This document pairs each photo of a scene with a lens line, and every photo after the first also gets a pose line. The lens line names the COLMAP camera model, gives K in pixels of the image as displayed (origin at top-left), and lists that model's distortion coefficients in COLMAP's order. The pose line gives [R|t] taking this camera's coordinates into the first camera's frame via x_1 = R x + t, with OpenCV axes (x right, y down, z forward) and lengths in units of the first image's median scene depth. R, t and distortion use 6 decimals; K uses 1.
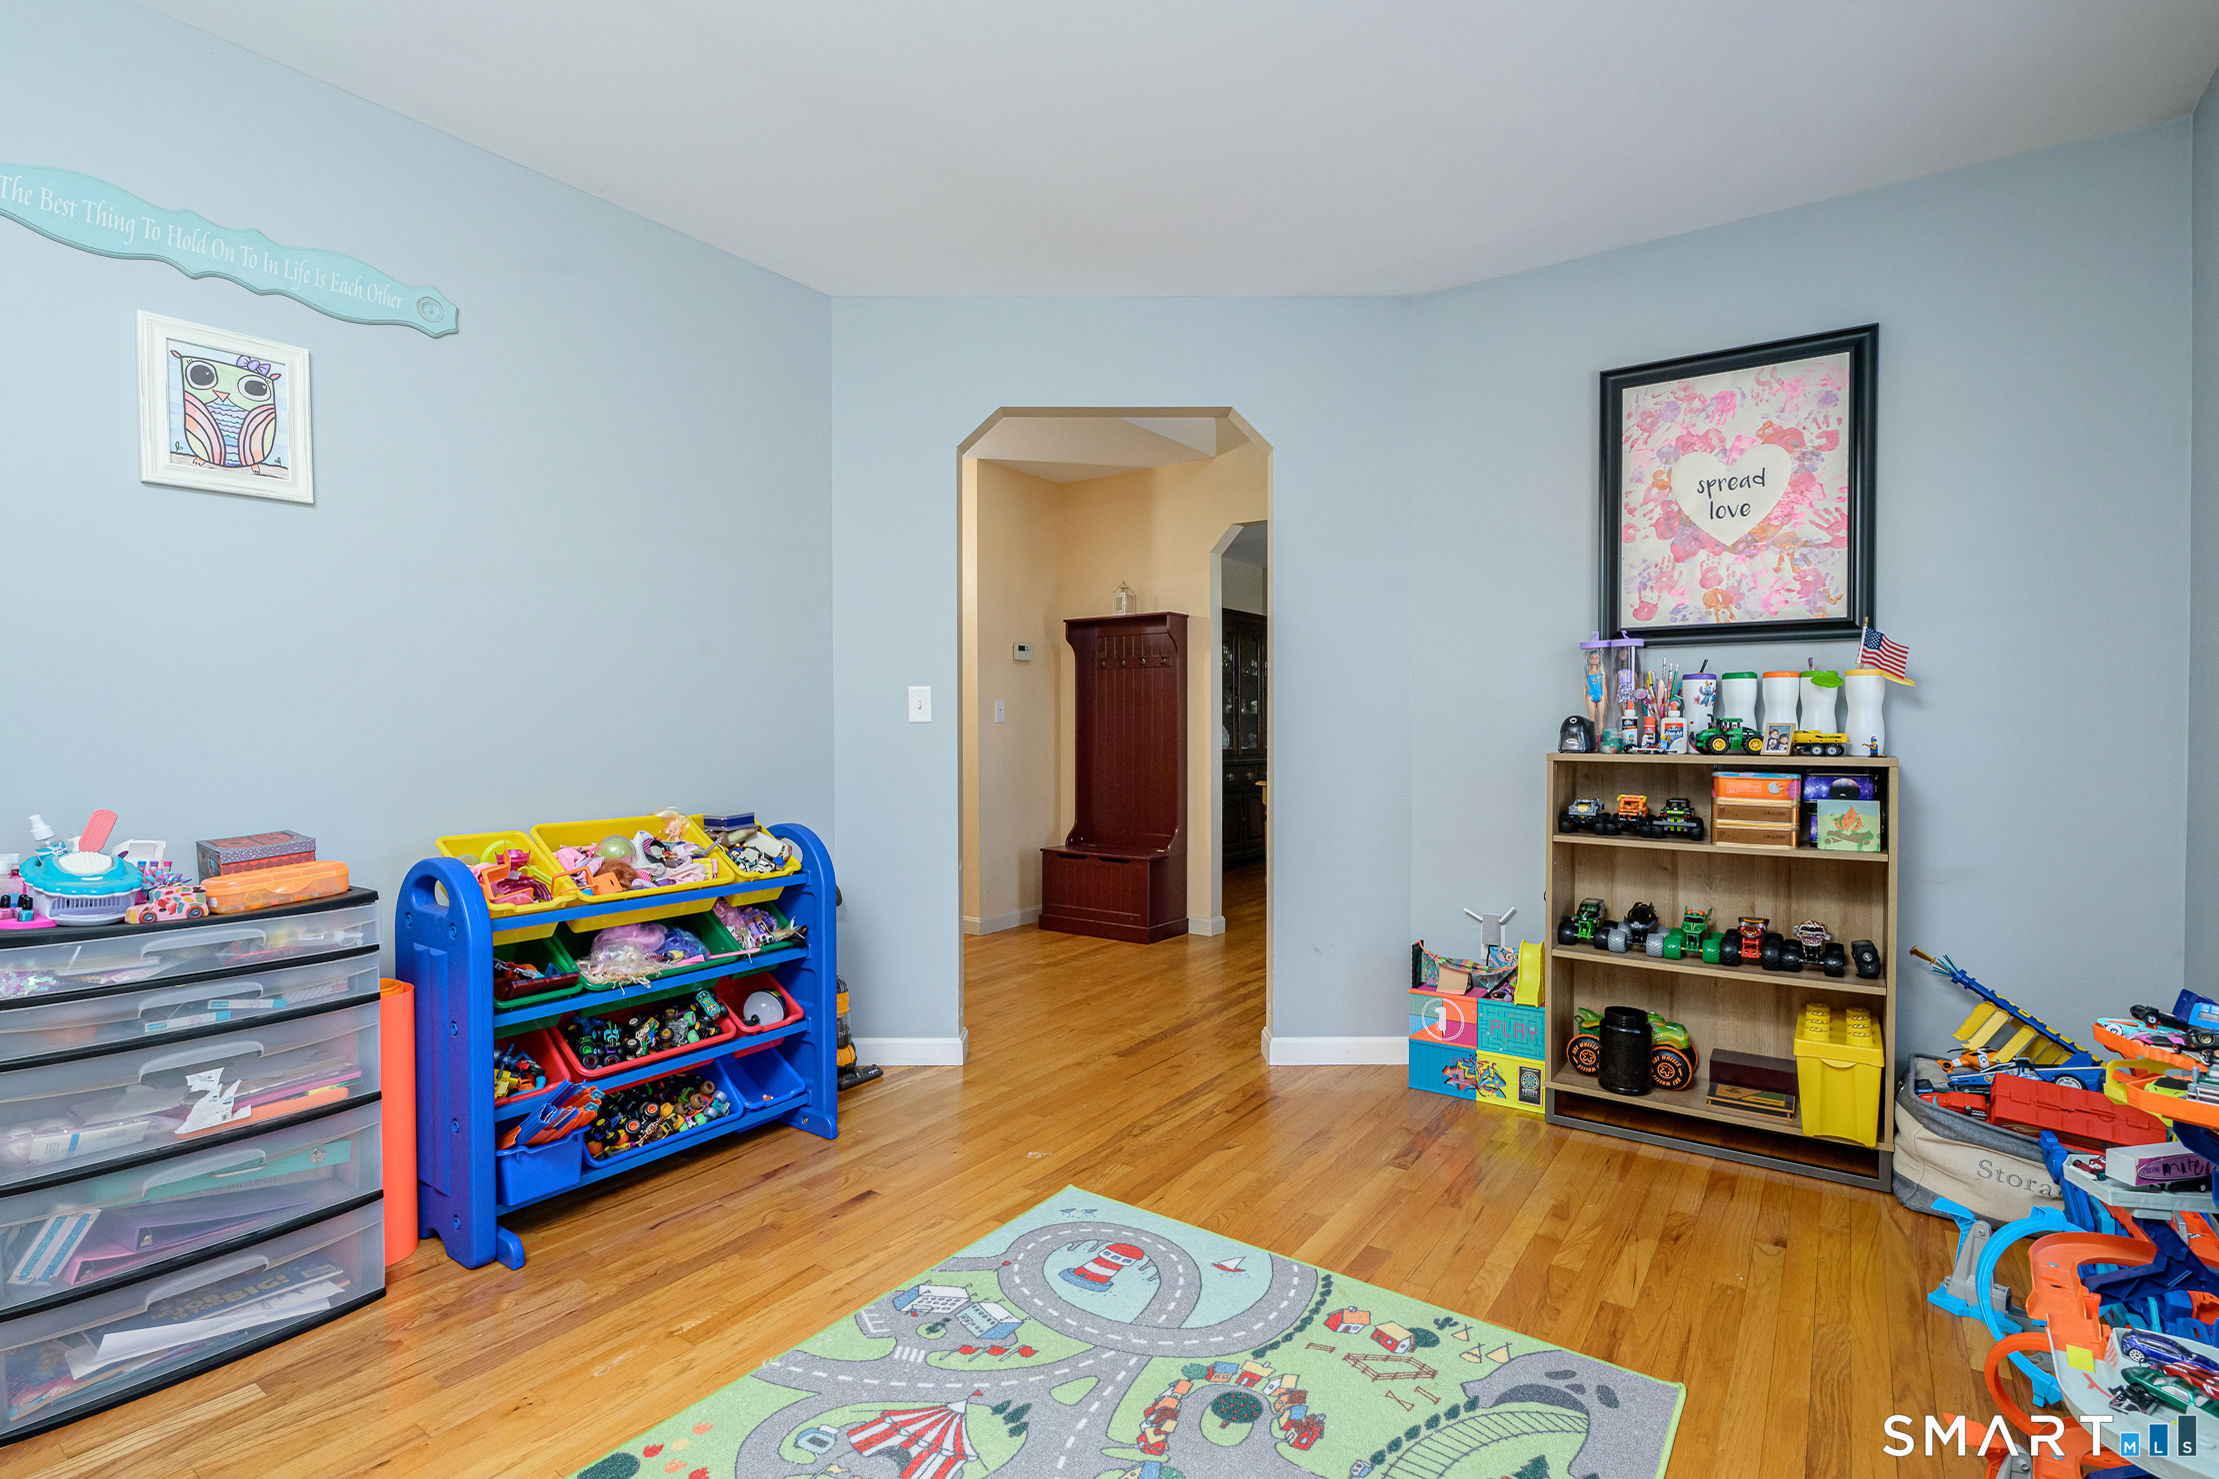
lens RADIAL K [[1033.8, 0, 1108.4], [0, 1033.8, 740.4], [0, 0, 1]] dist [-0.009950, -0.000419]
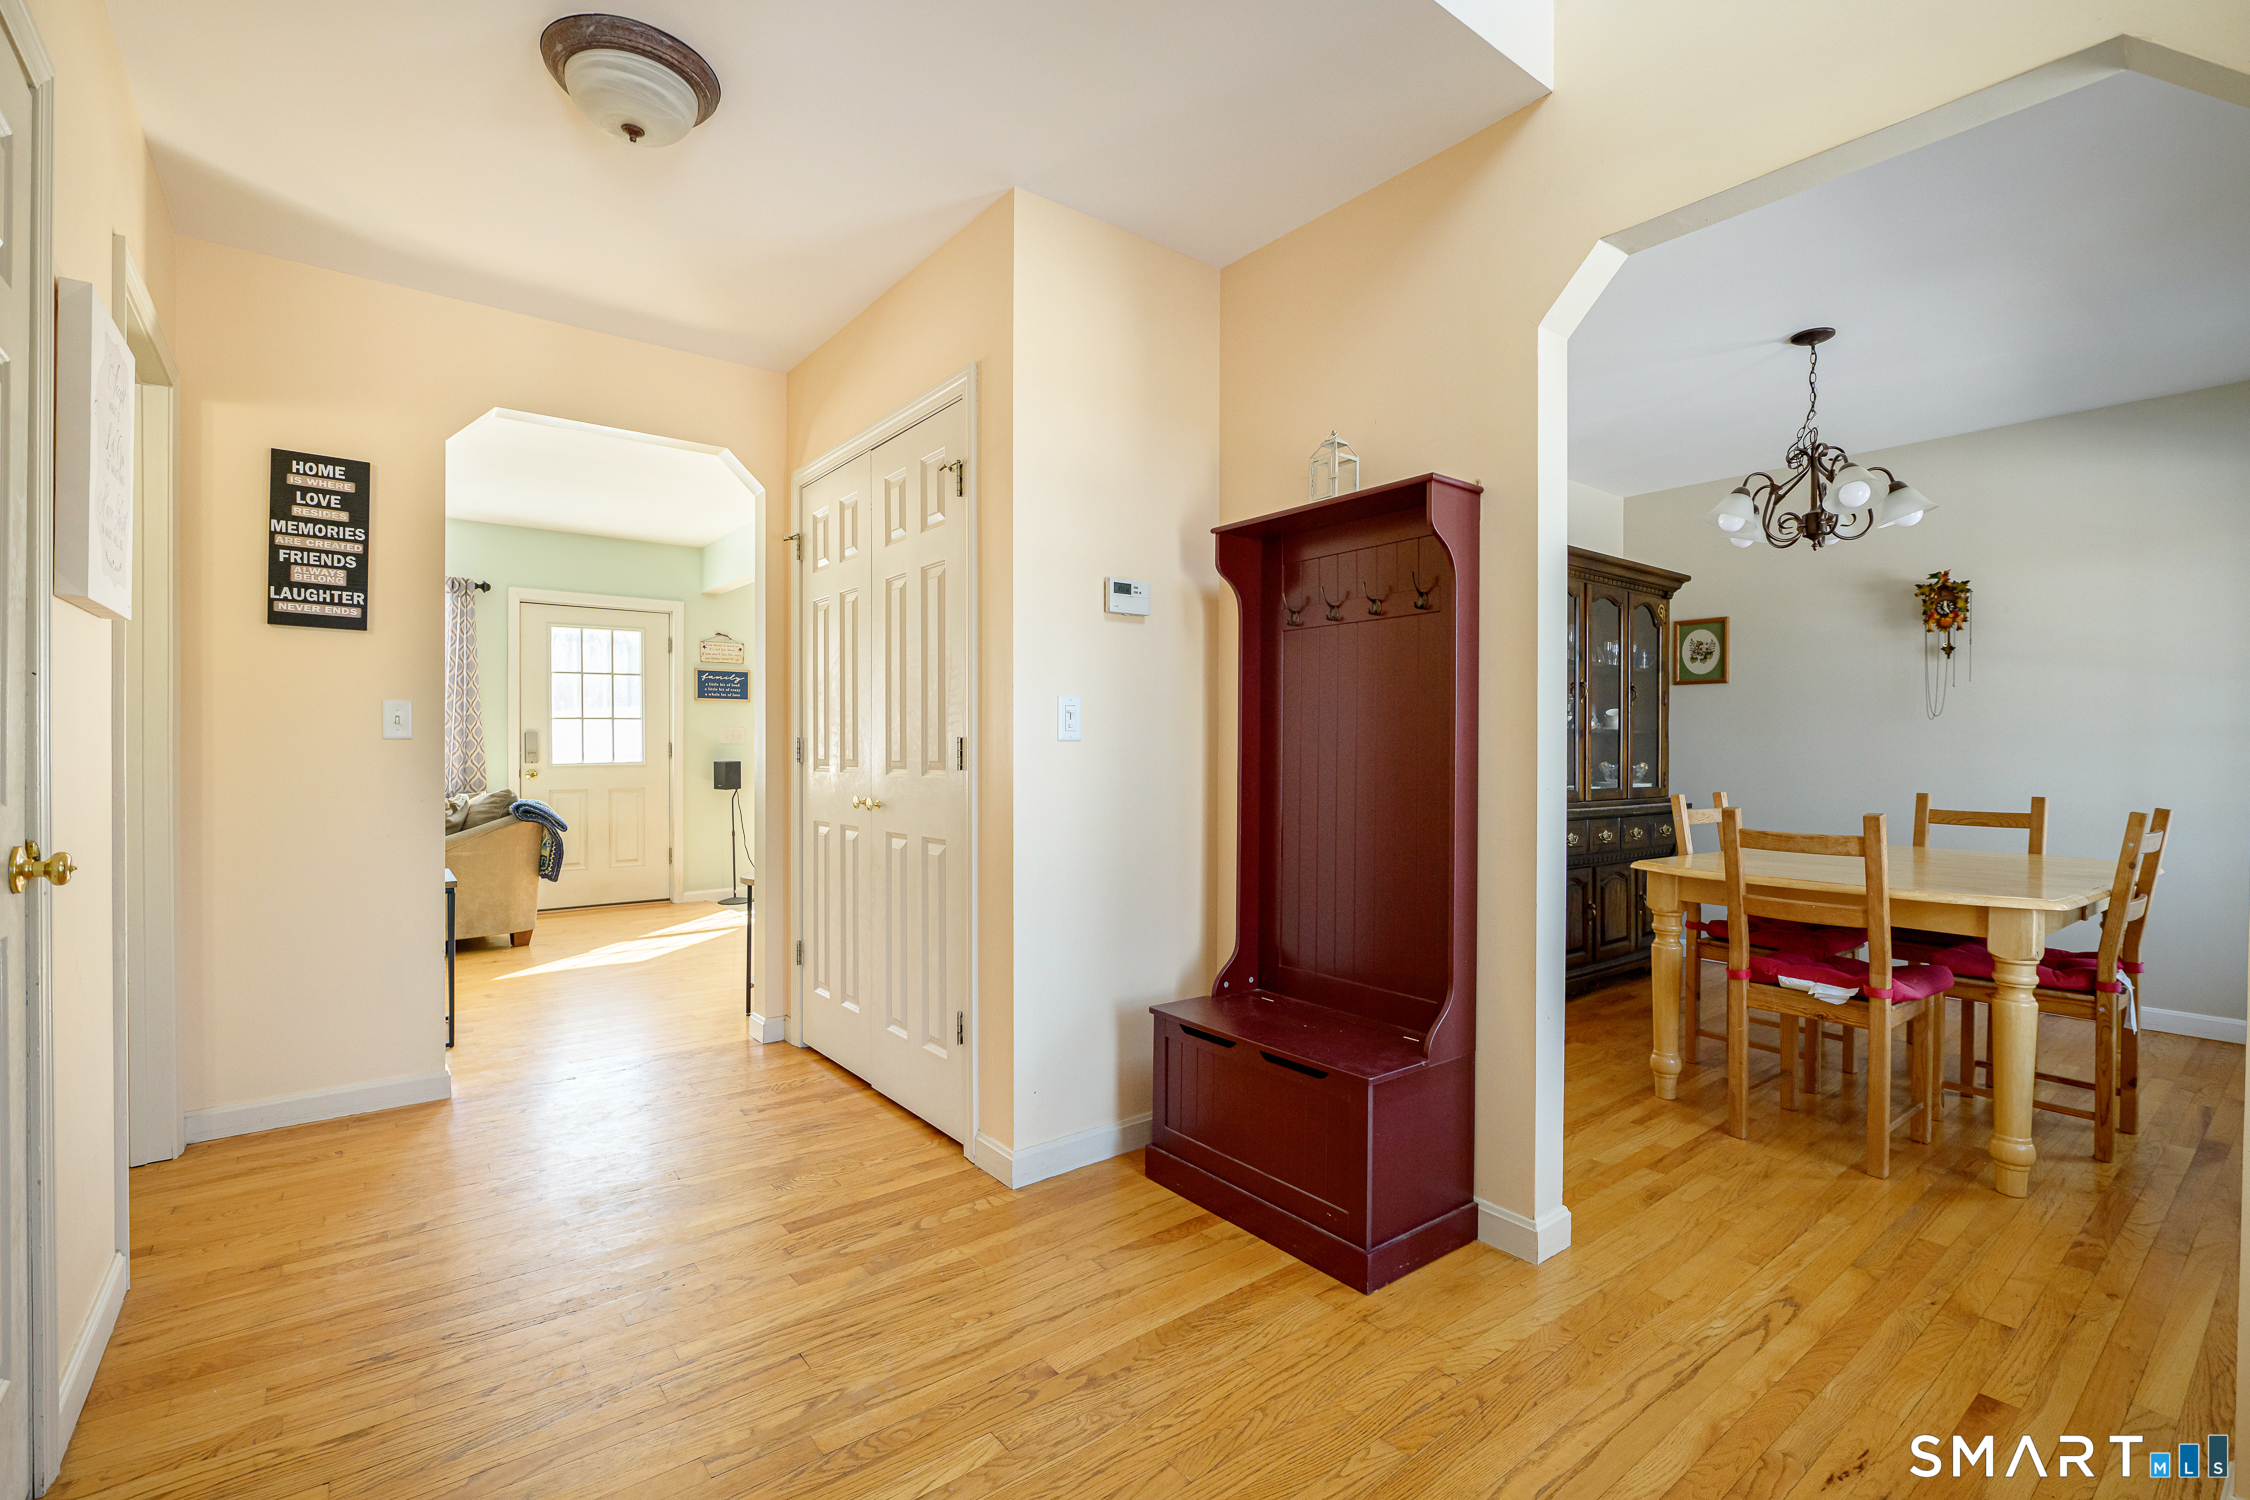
lens RADIAL K [[1016.4, 0, 1123.7], [0, 1016.4, 755.3], [0, 0, 1]] dist [-0.005999, -0.000665]
pose [[0.959616, 0.006633, -0.281236, 0.051245], [-0.008985, 0.999935, -0.007075, -0.006988], [0.281171, 0.009316, 0.959613, 0.533652]]
